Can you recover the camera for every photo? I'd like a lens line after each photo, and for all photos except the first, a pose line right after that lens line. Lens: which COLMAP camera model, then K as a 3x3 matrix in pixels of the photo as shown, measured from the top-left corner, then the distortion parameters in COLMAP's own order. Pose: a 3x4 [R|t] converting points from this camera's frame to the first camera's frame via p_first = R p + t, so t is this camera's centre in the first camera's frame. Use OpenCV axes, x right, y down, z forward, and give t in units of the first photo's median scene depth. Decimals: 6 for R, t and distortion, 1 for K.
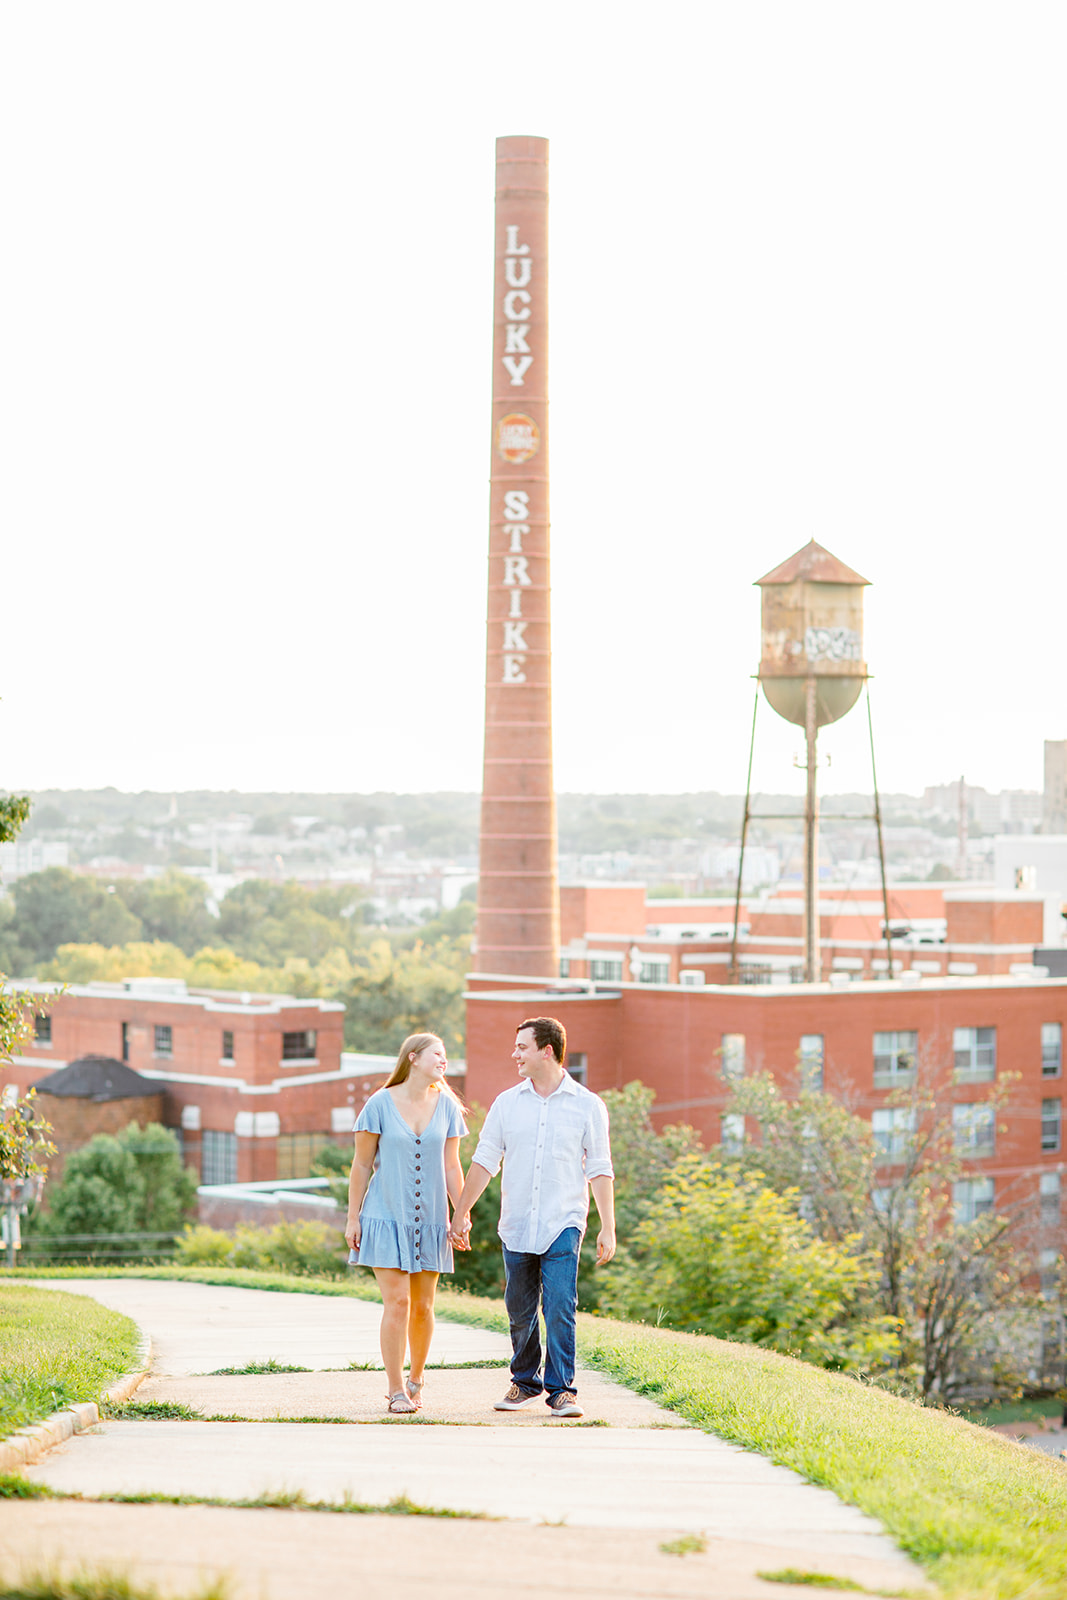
lens RADIAL K [[3847.0, 0, 537.4], [0, 3847.0, 774.0], [0, 0, 1]] dist [-0.042345, -0.849909]
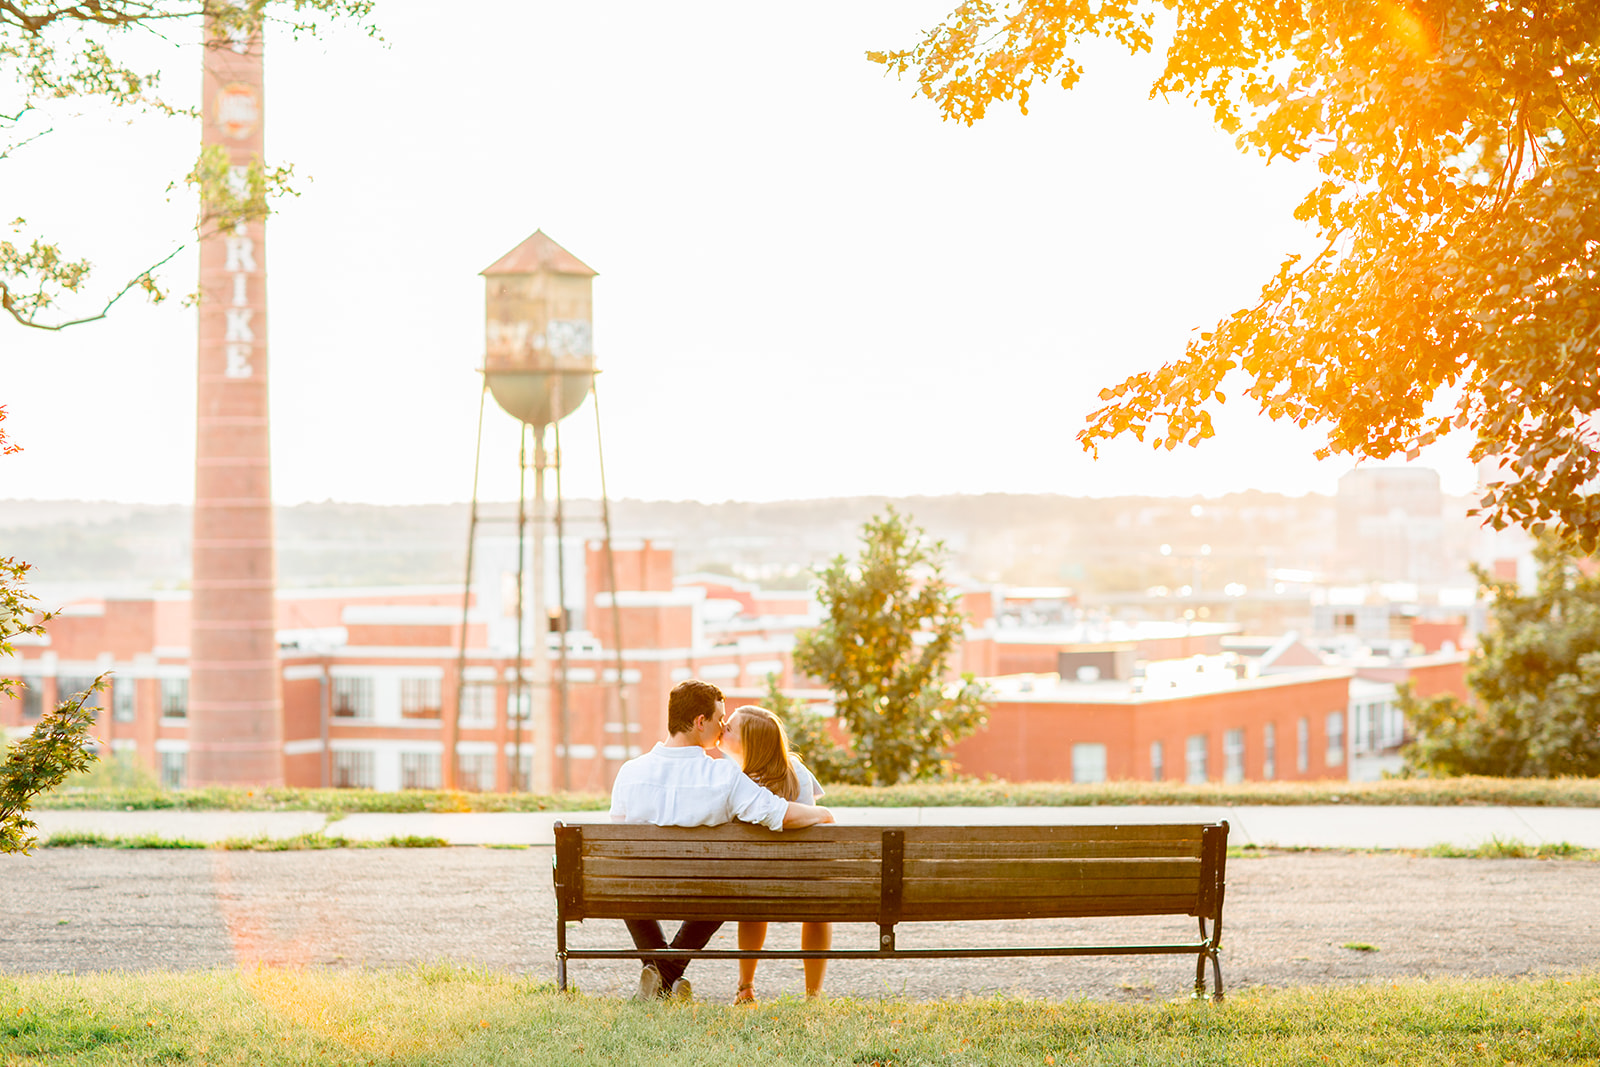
lens RADIAL K [[3861.6, 0, 800.0], [0, 3861.6, 533.5], [0, 0, 1]] dist [-0.061536, -1.023725]
pose [[0.907327, -0.009467, 0.420320, -0.274372], [0.003326, 0.999877, 0.015340, 0.000110], [-0.420413, -0.012520, 0.907246, 0.109261]]
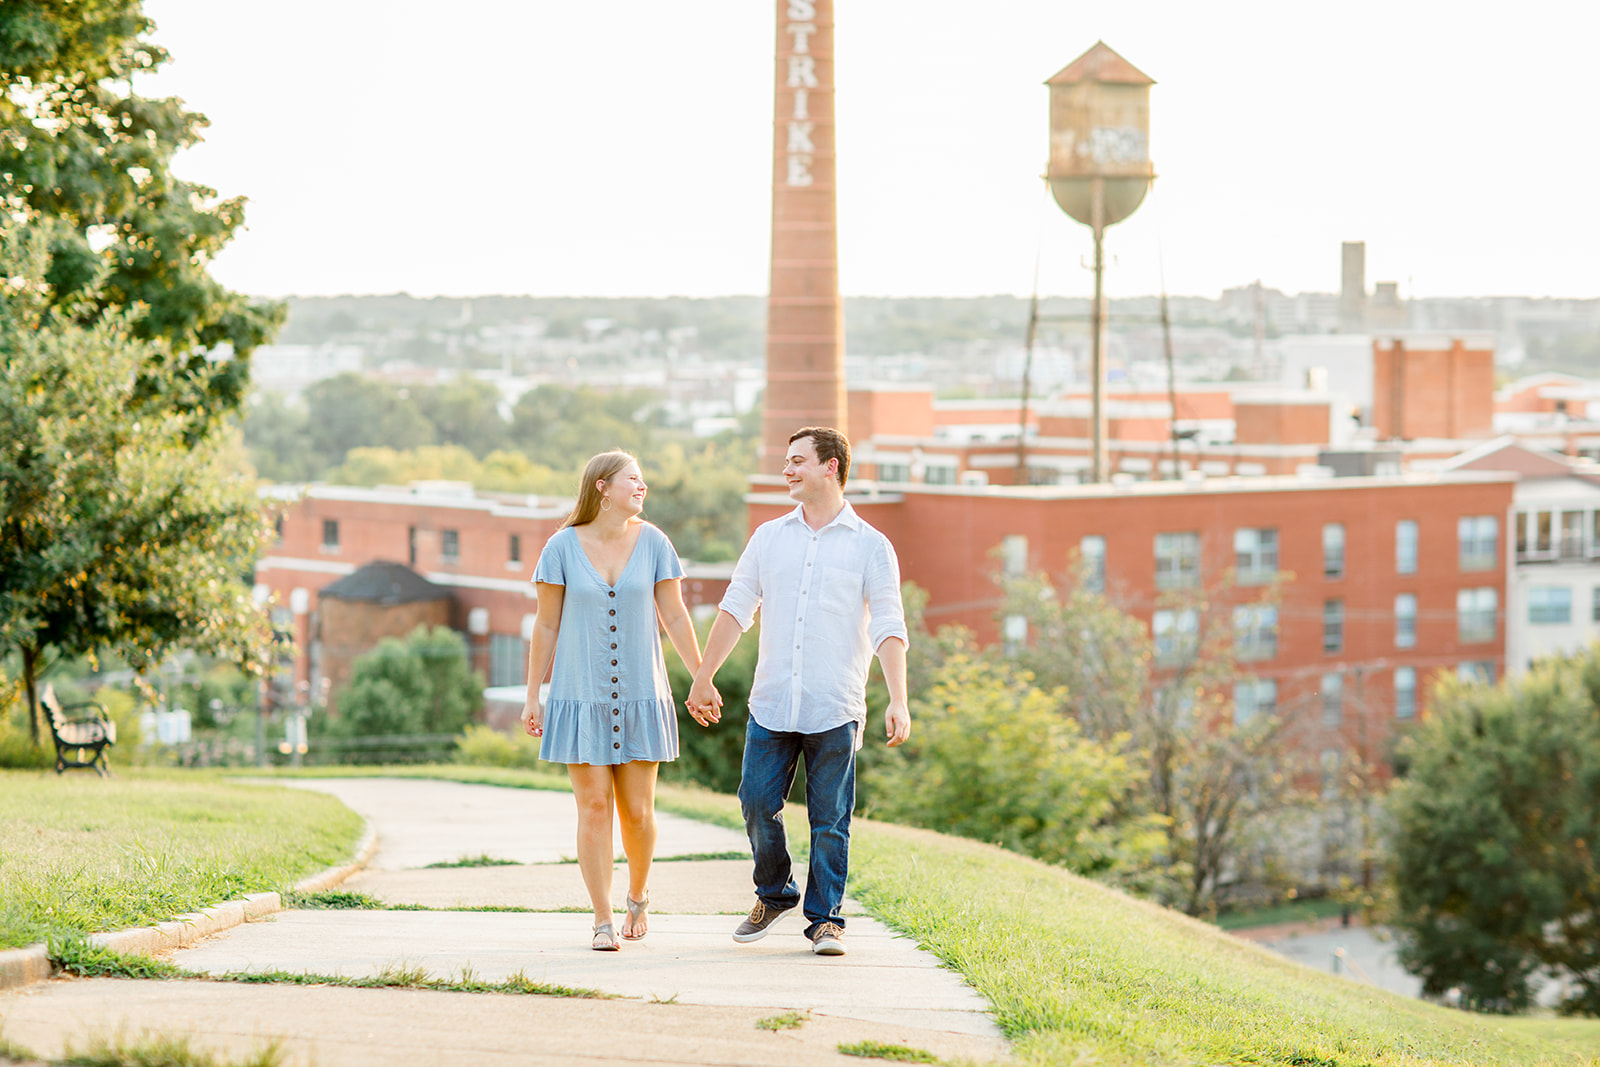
lens RADIAL K [[3861.6, 0, 800.0], [0, 3861.6, 533.5], [0, 0, 1]] dist [-0.061536, -1.023725]
pose [[0.999953, -0.002779, -0.009282, 0.003086], [0.003389, 0.997788, 0.066392, 0.000079], [0.009077, -0.066420, 0.997750, -0.001529]]
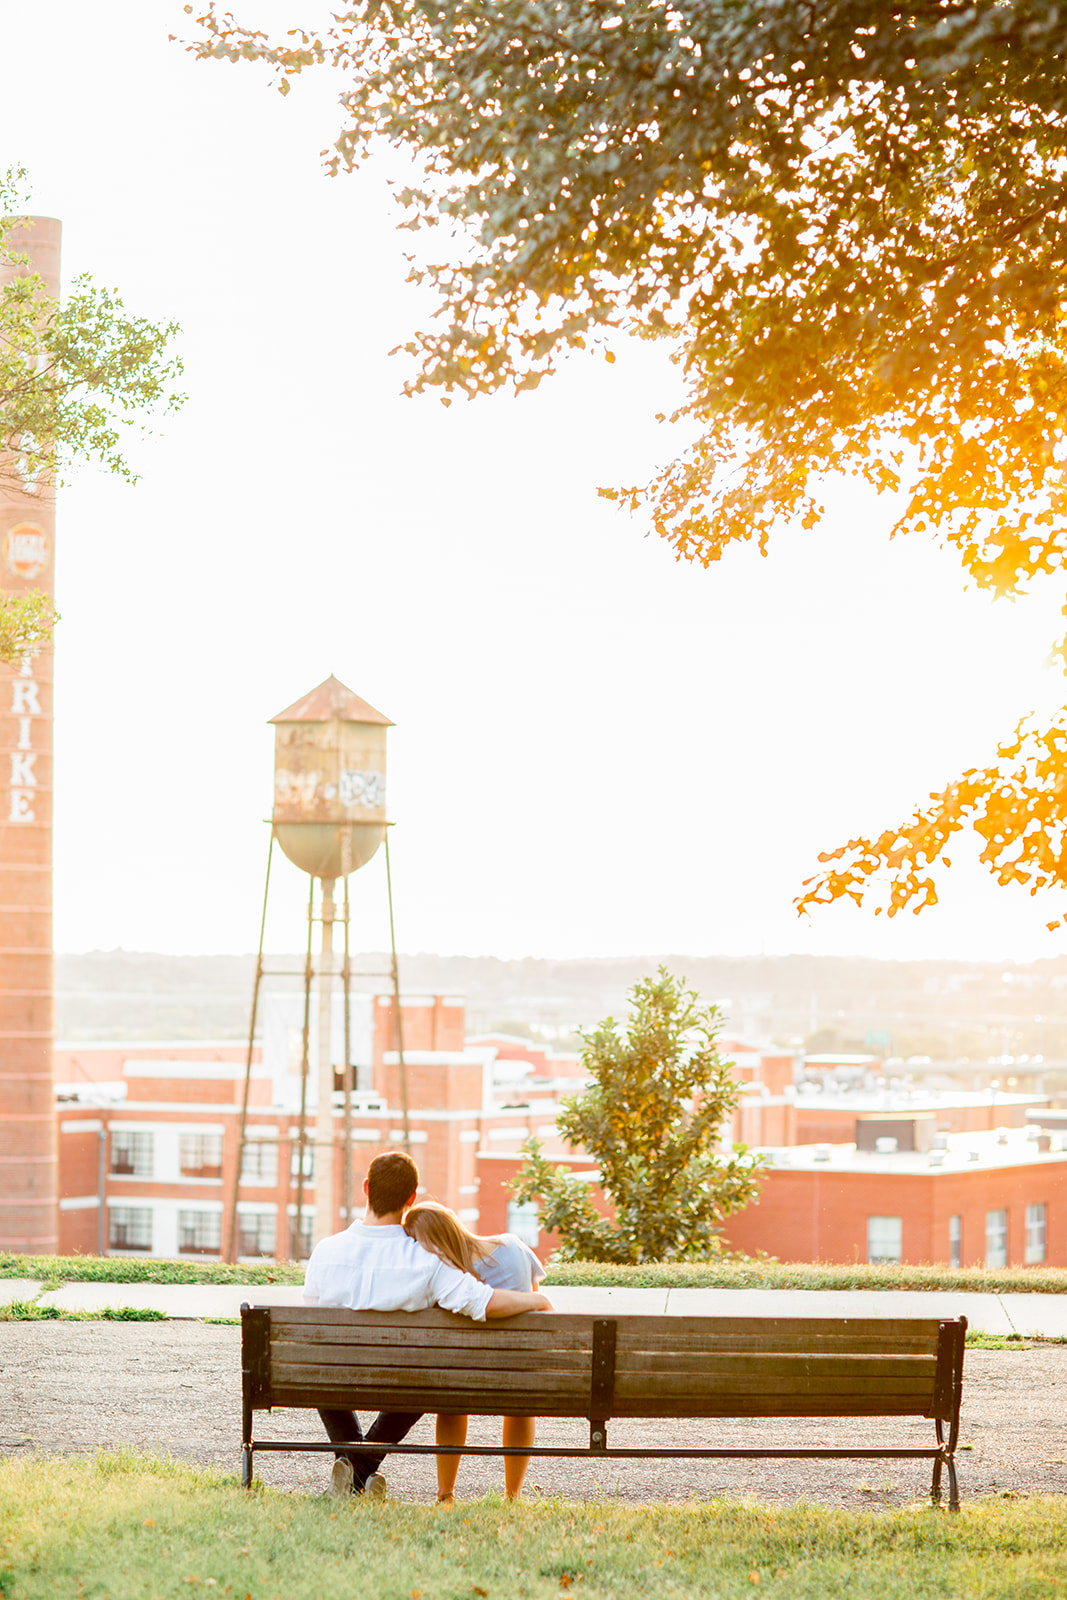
lens RADIAL K [[3948.2, 0, 533.5], [0, 3948.2, 800.0], [0, 0, 1]] dist [-0.029668, -1.123014]
pose [[0.914297, 0.027521, 0.404109, -0.271565], [-0.015383, 0.999329, -0.033253, 0.000038], [-0.404753, 0.024187, 0.914106, 0.111530]]
